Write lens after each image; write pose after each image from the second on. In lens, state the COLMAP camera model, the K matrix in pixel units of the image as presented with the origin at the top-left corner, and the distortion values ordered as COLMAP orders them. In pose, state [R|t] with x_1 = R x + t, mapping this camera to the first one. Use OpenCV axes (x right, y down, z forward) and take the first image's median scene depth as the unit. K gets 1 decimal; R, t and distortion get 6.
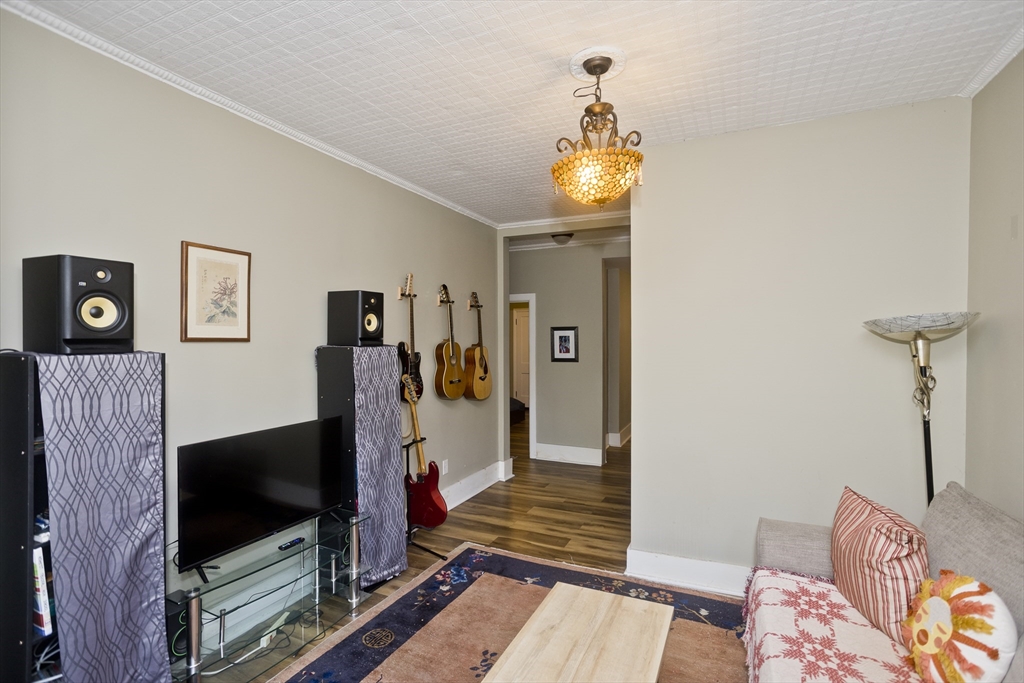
lens RADIAL K [[535.8, 0, 509.3], [0, 535.8, 360.6], [0, 0, 1]] dist [-0.057814, 0.043390]
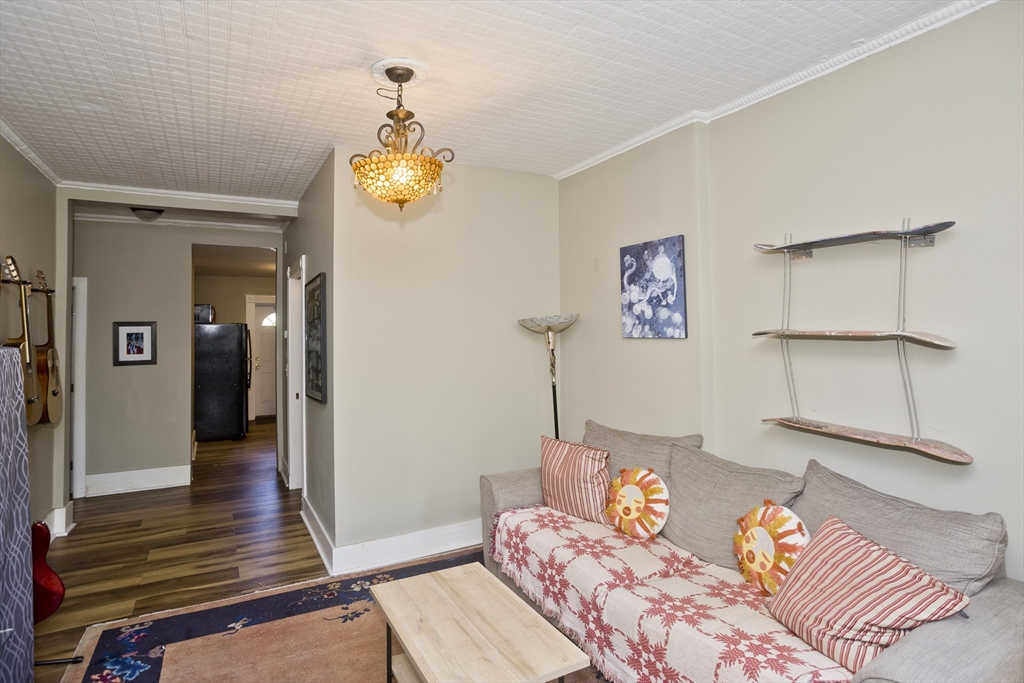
lens RADIAL K [[524.7, 0, 515.9], [0, 524.7, 330.7], [0, 0, 1]] dist [-0.048038, 0.029034]
pose [[0.576873, -0.004147, 0.816824, -0.364391], [0.045539, 0.998595, -0.027092, -0.004434], [-0.815564, 0.052826, 0.576251, 0.156626]]
